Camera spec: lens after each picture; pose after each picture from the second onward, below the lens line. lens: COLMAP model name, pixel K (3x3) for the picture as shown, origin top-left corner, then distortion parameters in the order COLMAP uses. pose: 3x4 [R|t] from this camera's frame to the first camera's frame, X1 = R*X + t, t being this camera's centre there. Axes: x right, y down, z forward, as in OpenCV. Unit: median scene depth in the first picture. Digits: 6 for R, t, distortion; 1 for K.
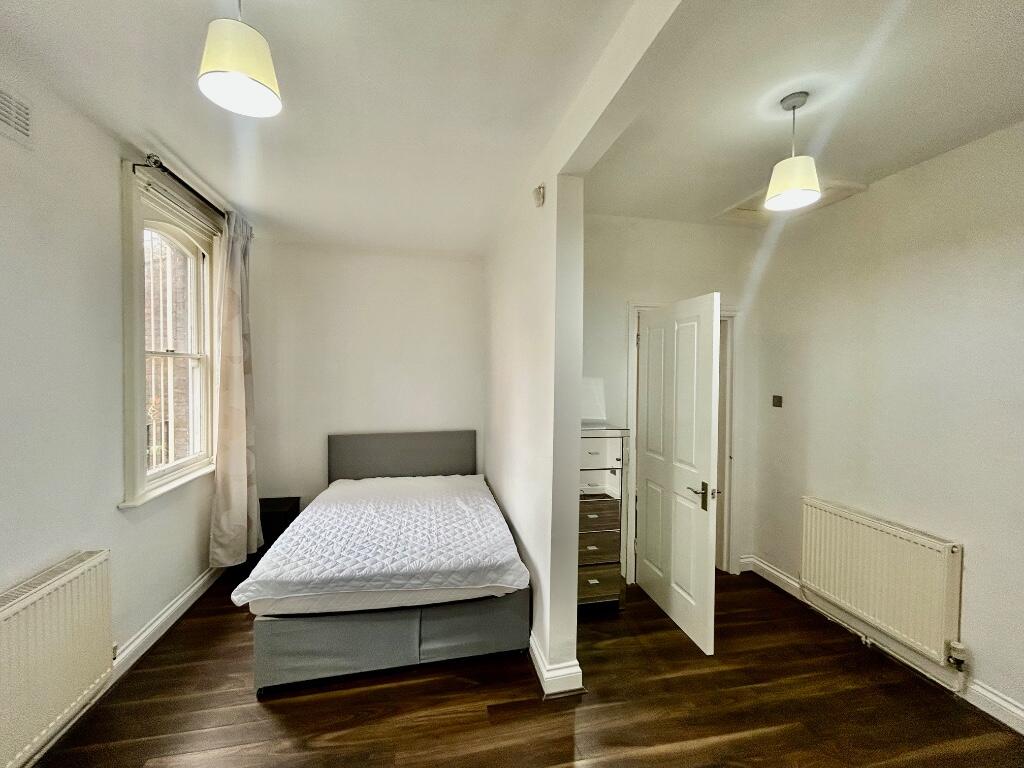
lens RADIAL K [[416.6, 0, 512.0], [0, 416.6, 384.0], [0, 0, 1]] dist [-0.001336, 0.000149]
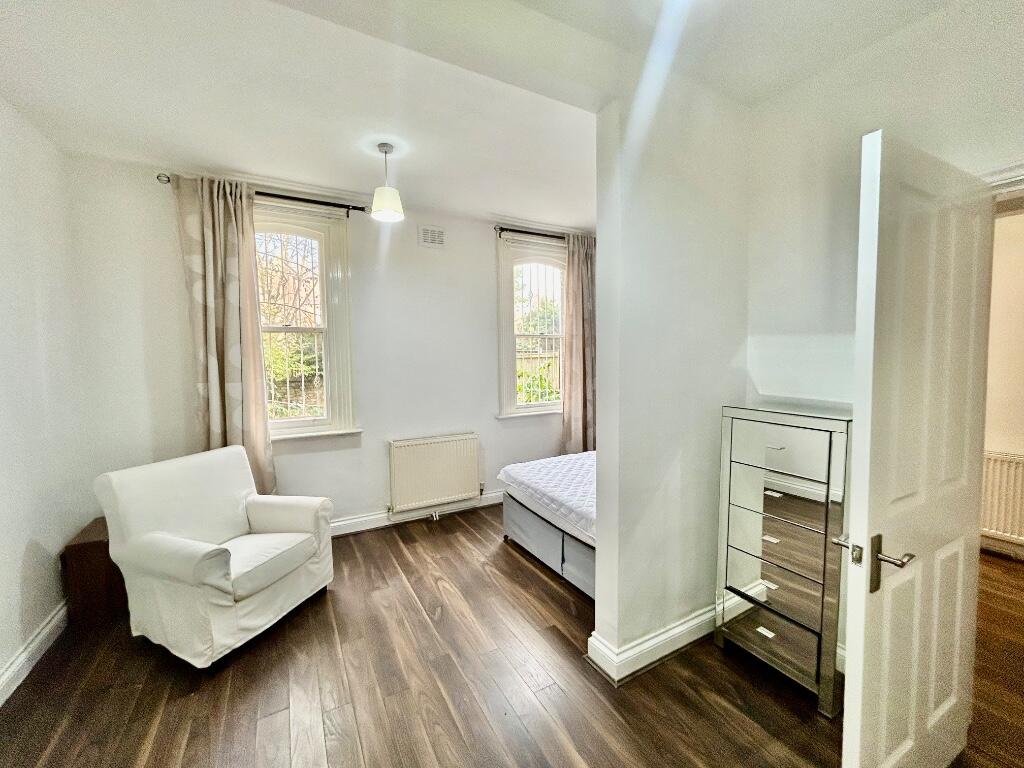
lens RADIAL K [[416.6, 0, 512.0], [0, 416.6, 384.0], [0, 0, 1]] dist [-0.001336, 0.000149]
pose [[0.286397, 0.049568, -0.956828, 0.818933], [-0.009191, 0.998757, 0.048989, 0.045480], [0.958067, -0.005236, 0.286496, 0.473356]]
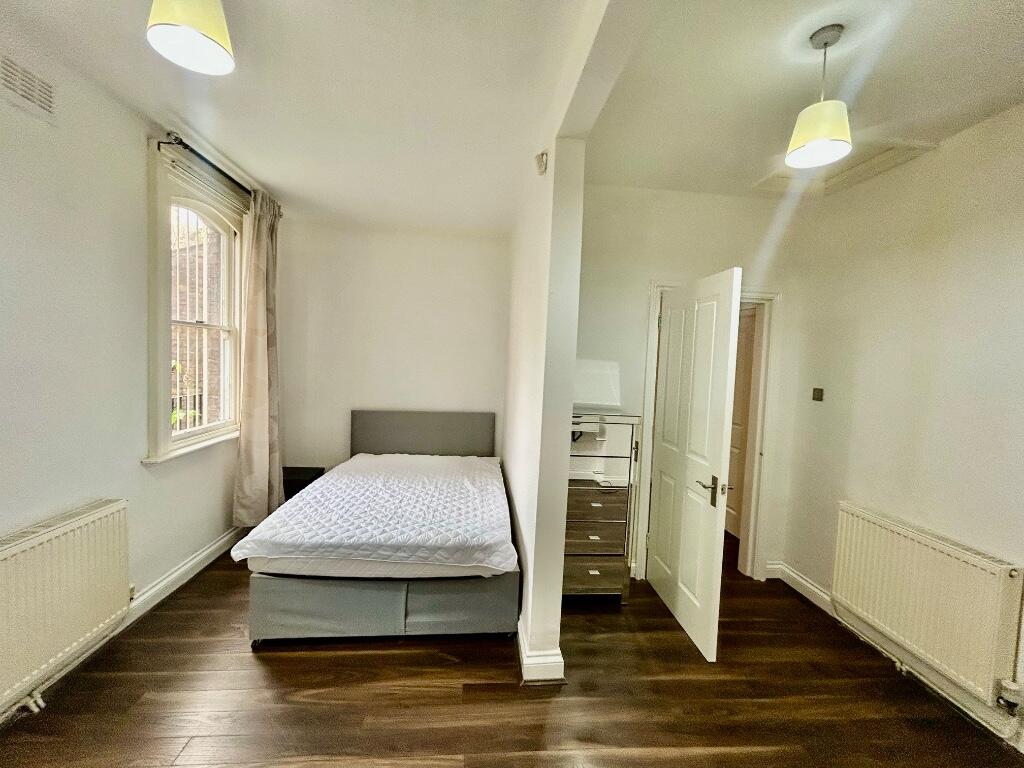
lens RADIAL K [[416.6, 0, 512.0], [0, 416.6, 384.0], [0, 0, 1]] dist [-0.001336, 0.000149]
pose [[0.991630, 0.039048, -0.123067, 0.126351], [-0.035847, 0.998962, 0.028118, 0.023603], [0.124037, -0.023471, 0.992000, 0.040713]]
